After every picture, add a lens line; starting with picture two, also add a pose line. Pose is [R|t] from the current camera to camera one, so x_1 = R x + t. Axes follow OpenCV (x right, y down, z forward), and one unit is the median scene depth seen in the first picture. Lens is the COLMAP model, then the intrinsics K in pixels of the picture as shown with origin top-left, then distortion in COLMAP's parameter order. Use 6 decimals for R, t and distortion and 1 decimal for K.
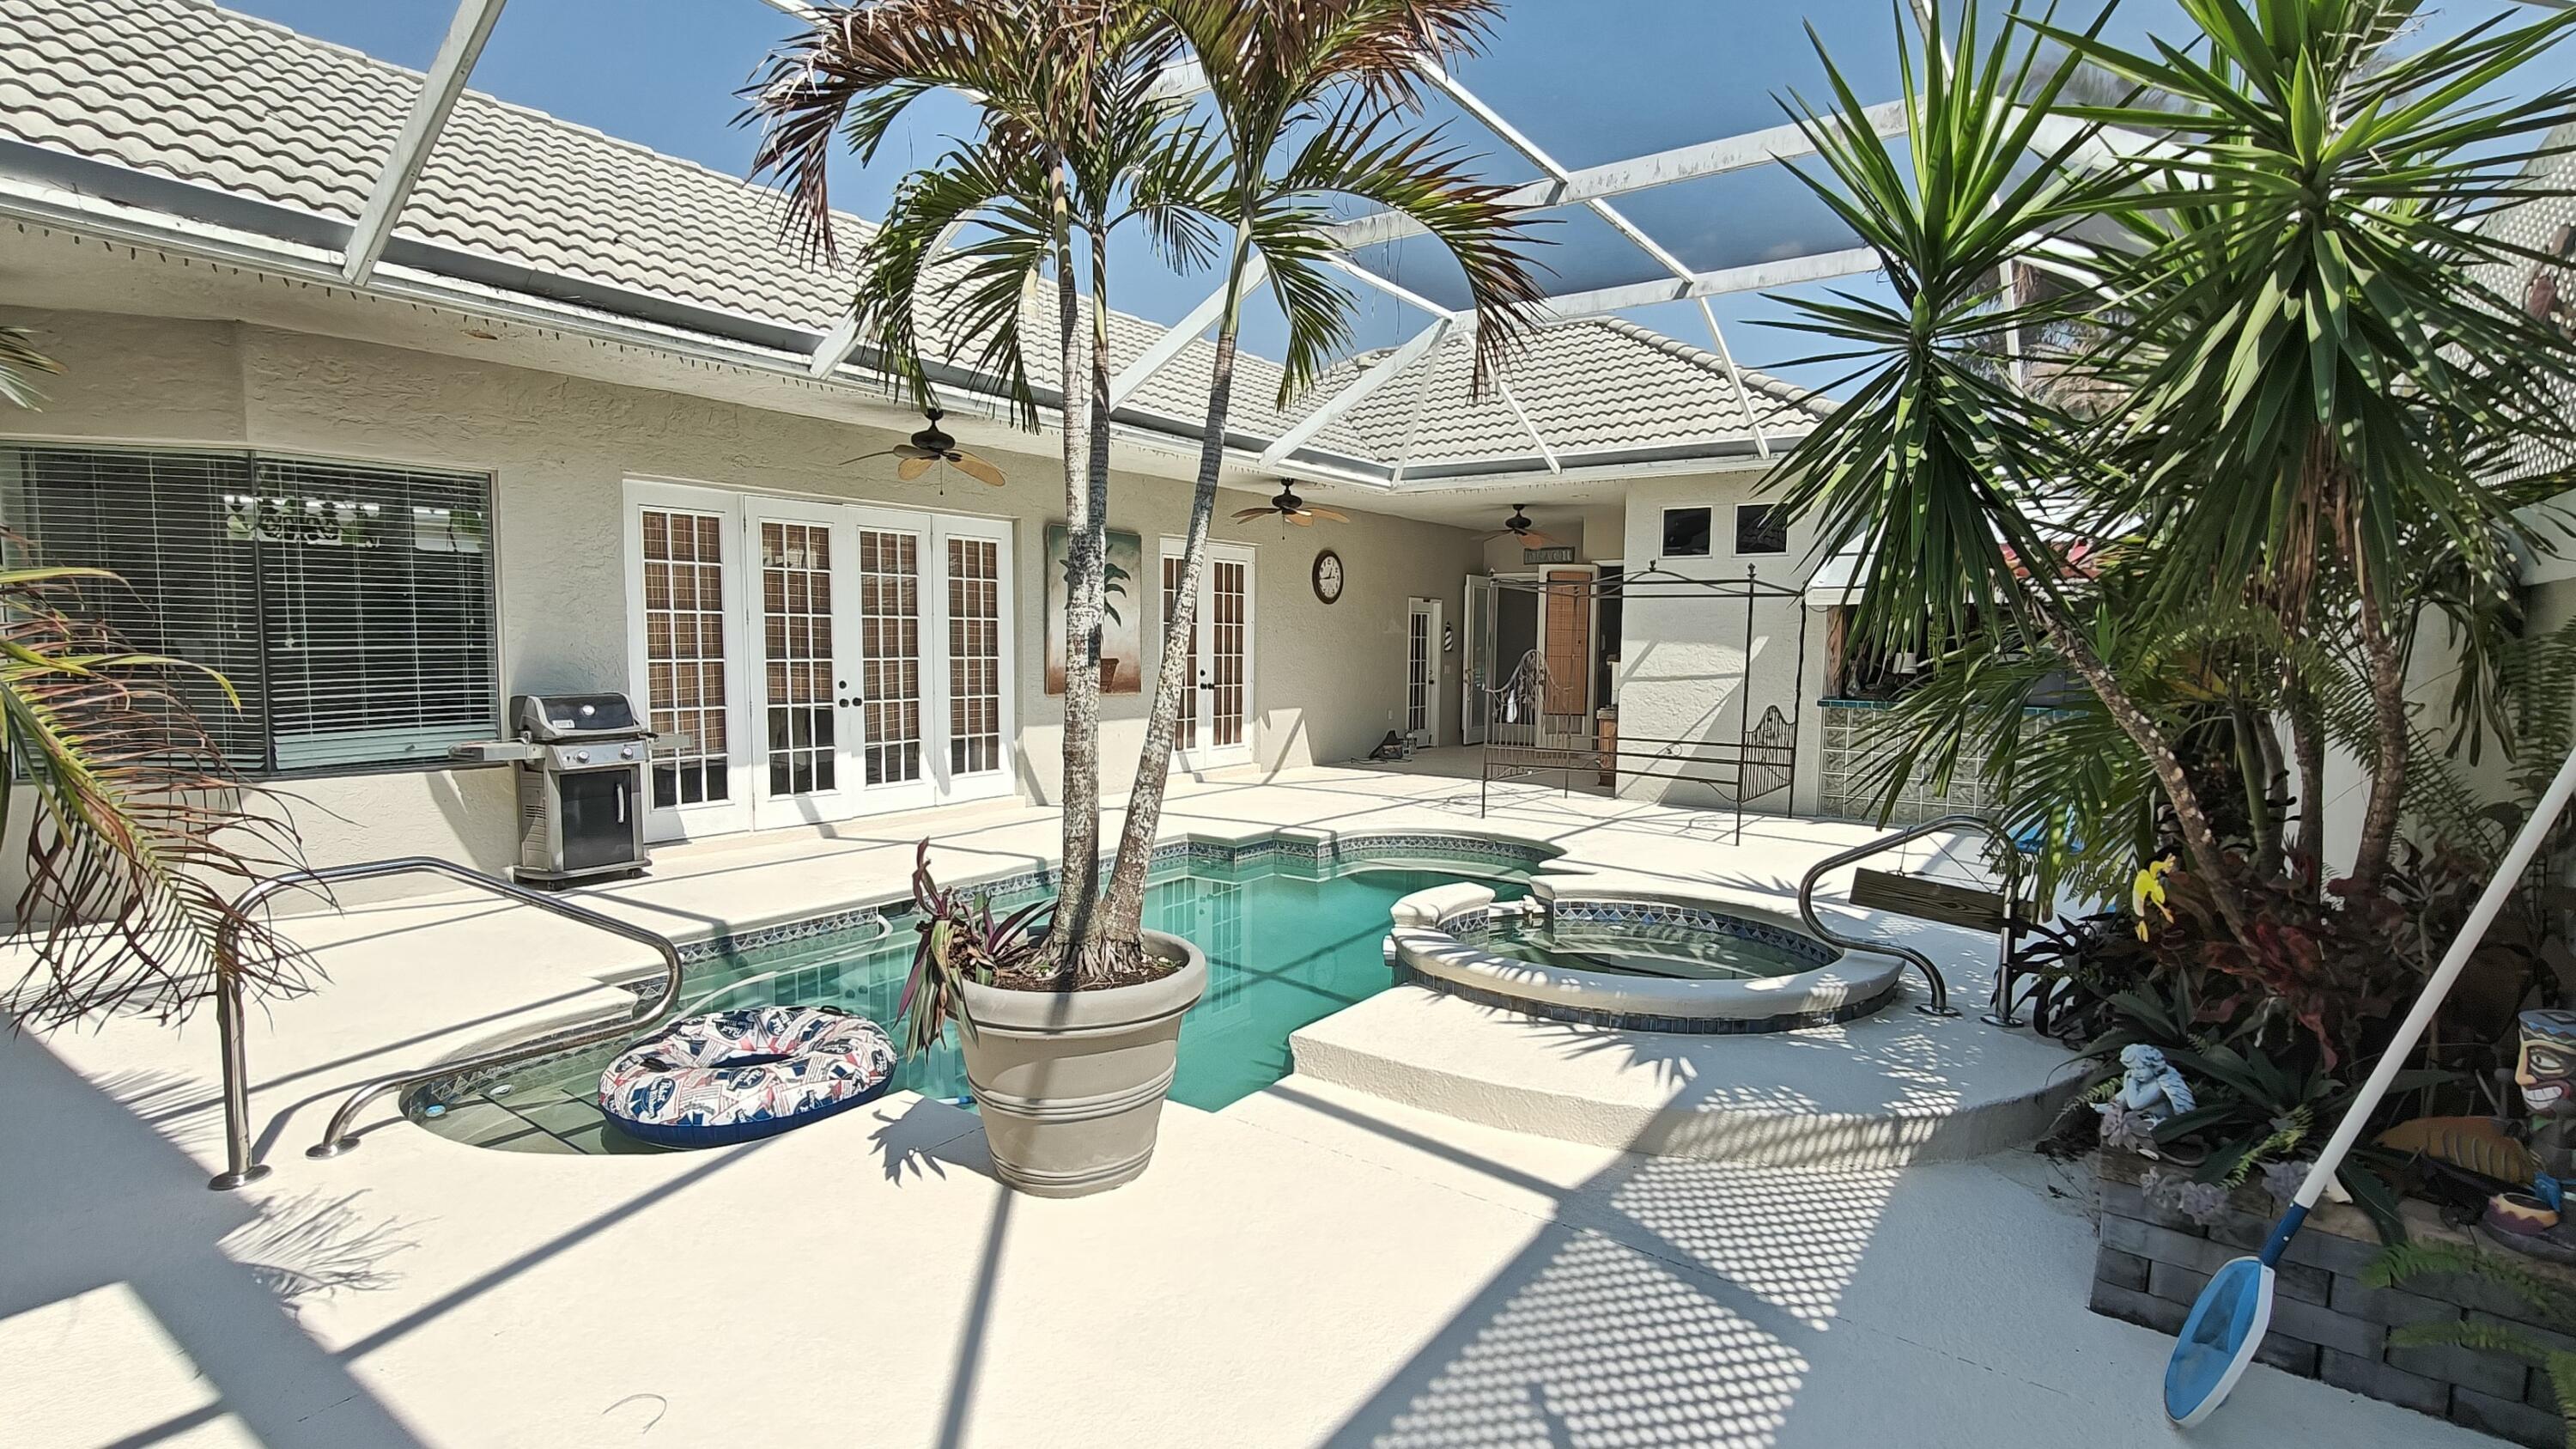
lens RADIAL K [[1201.0, 0, 1284.0], [0, 1201.0, 743.0], [0, 0, 1]] dist [0.002210, 0.001227]
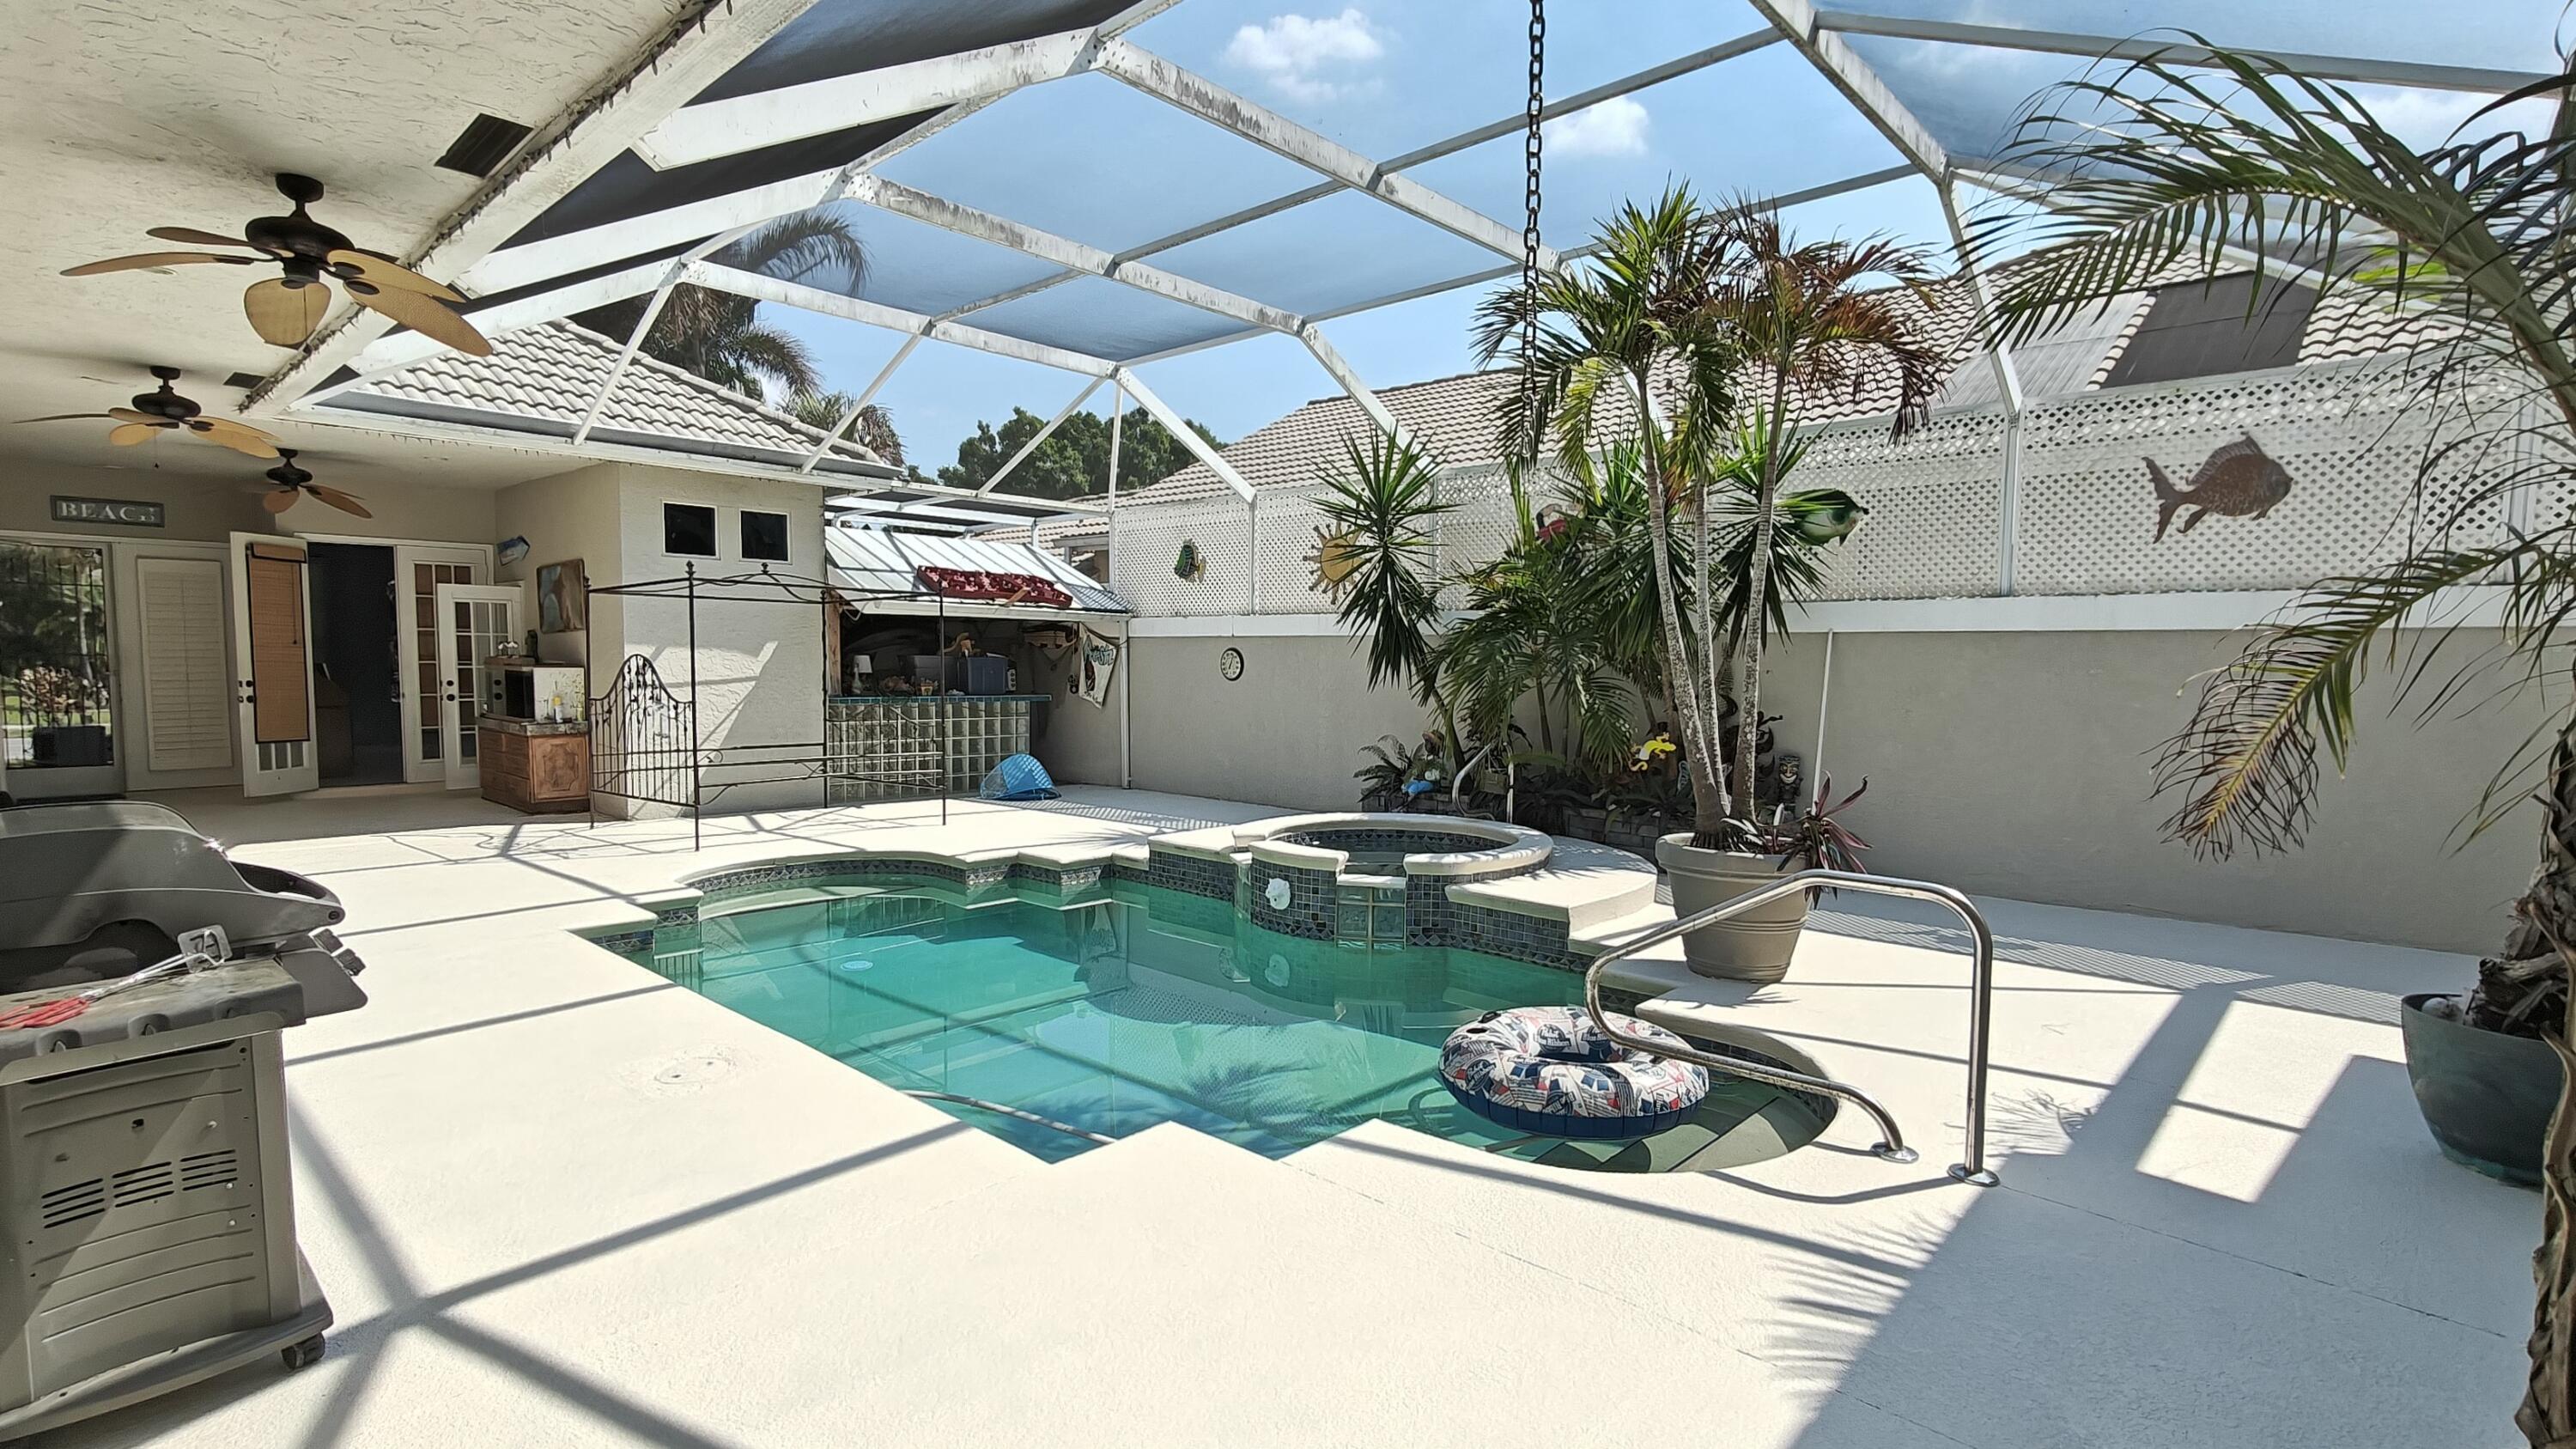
lens RADIAL K [[1218.3, 0, 1284.2], [0, 1218.3, 739.6], [0, 0, 1]] dist [0.002058, 0.000505]
pose [[0.132881, -0.077859, 0.988069, -1.174931], [0.077987, 0.994640, 0.067888, -0.078860], [-0.988059, 0.068036, 0.138241, 0.851651]]
